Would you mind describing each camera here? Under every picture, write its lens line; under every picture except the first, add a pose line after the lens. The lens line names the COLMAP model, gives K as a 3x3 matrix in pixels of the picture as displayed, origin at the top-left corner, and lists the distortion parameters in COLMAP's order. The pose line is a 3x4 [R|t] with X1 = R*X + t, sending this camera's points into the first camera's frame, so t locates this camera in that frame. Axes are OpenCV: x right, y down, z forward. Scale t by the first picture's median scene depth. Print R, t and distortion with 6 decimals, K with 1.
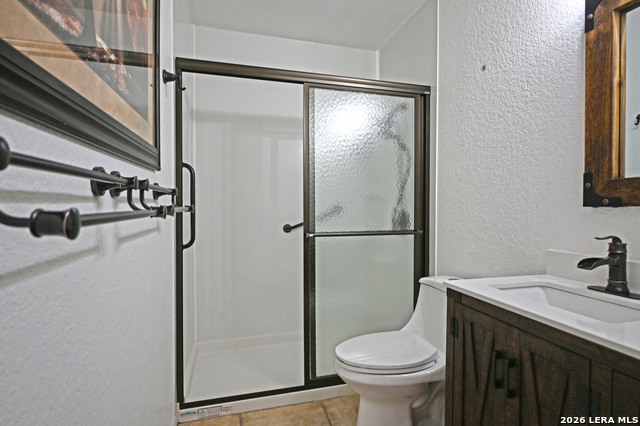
lens RADIAL K [[315.8, 0, 323.4], [0, 315.8, 212.8], [0, 0, 1]] dist [-0.022246, 0.000540]
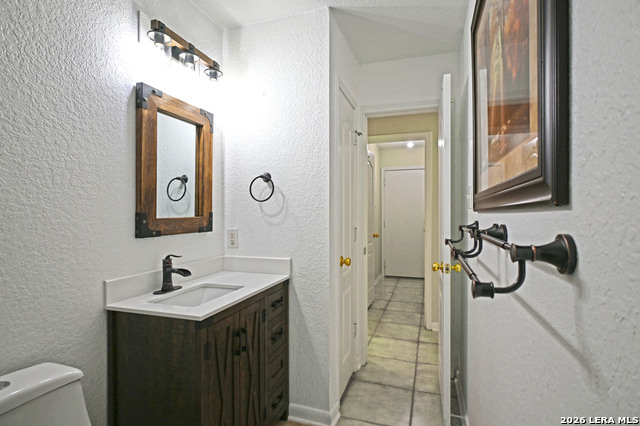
lens RADIAL K [[315.8, 0, 323.4], [0, 315.8, 212.8], [0, 0, 1]] dist [-0.022246, 0.000540]
pose [[-0.828817, -0.001338, 0.559518, -0.549594], [0.012219, 0.999715, 0.020491, -0.145716], [-0.559386, 0.023820, -0.828565, 1.669843]]
